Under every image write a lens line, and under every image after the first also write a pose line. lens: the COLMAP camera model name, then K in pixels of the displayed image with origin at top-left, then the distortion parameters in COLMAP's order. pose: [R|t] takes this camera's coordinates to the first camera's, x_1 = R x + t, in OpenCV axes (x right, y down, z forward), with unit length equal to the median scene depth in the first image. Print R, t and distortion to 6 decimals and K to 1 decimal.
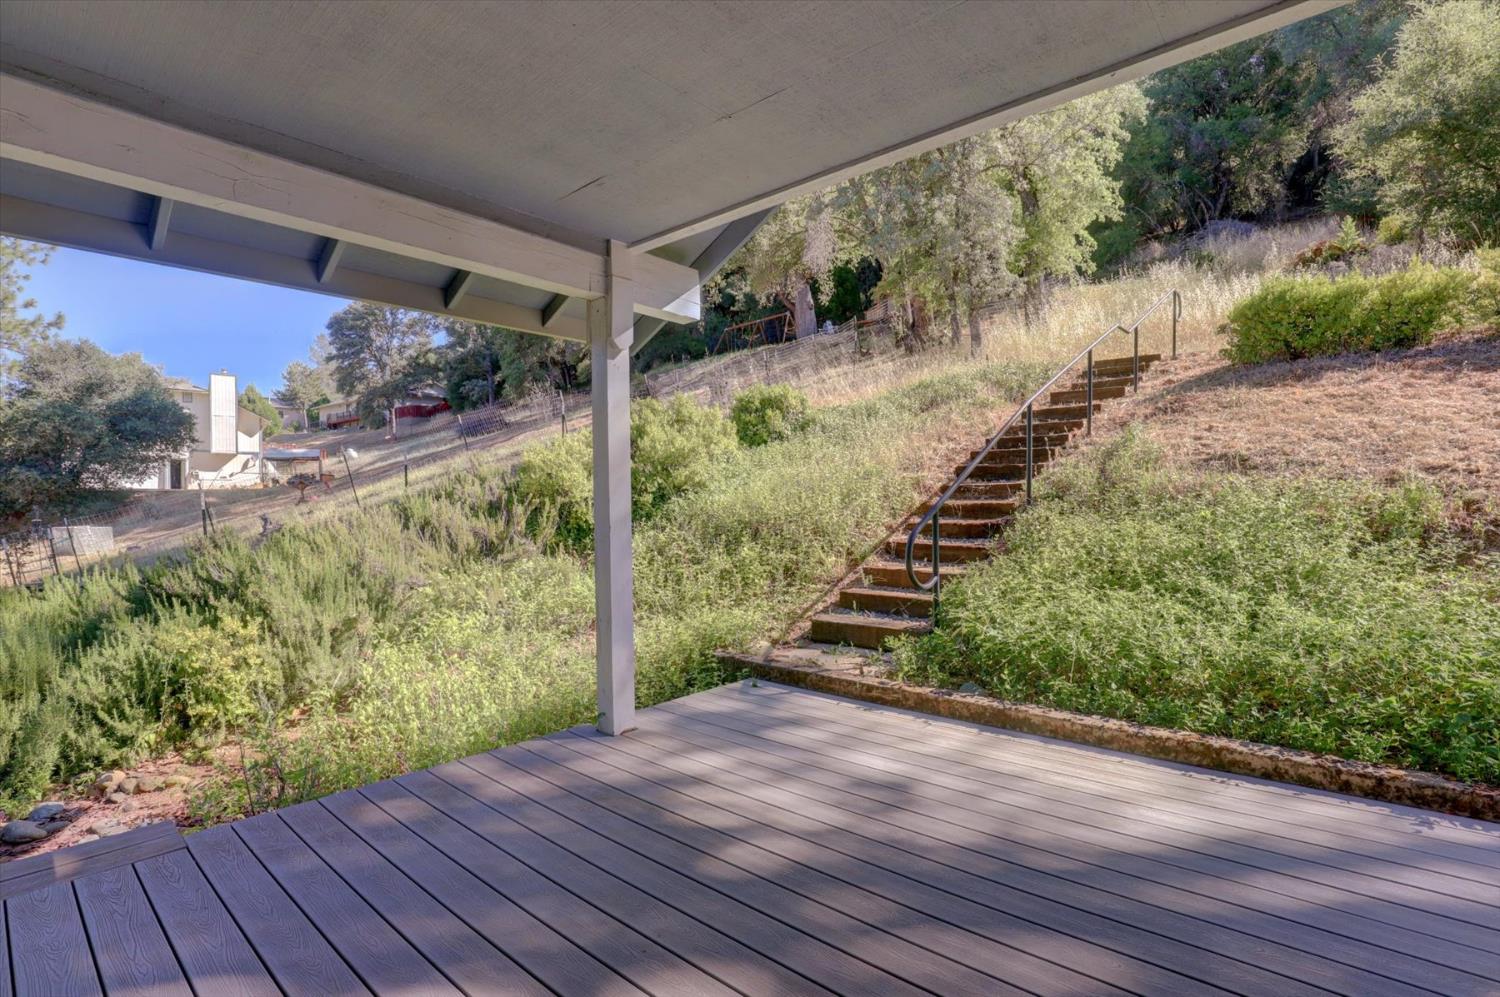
lens RADIAL K [[691.3, 0, 747.8], [0, 691.3, 502.4], [0, 0, 1]] dist [-0.032185, 0.004583]
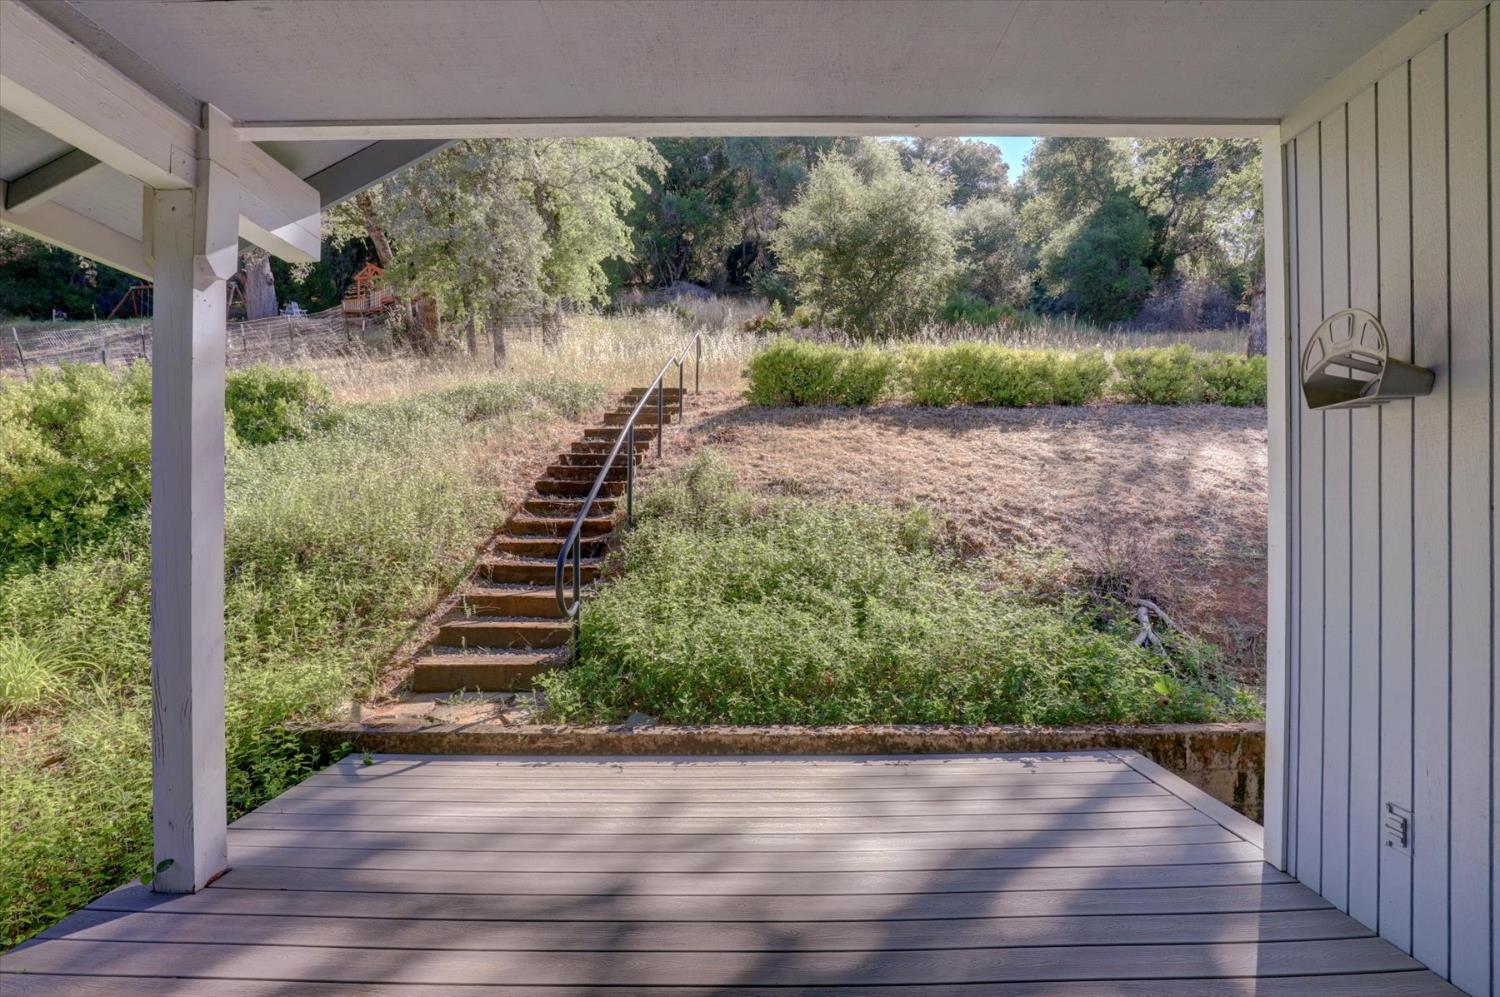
lens RADIAL K [[704.9, 0, 747.8], [0, 704.9, 503.0], [0, 0, 1]] dist [-0.036310, 0.006697]
pose [[0.761946, 0.021762, 0.647275, -0.122275], [-0.006087, 0.999632, -0.026444, 0.000457], [-0.647612, 0.016209, 0.761798, 0.110427]]
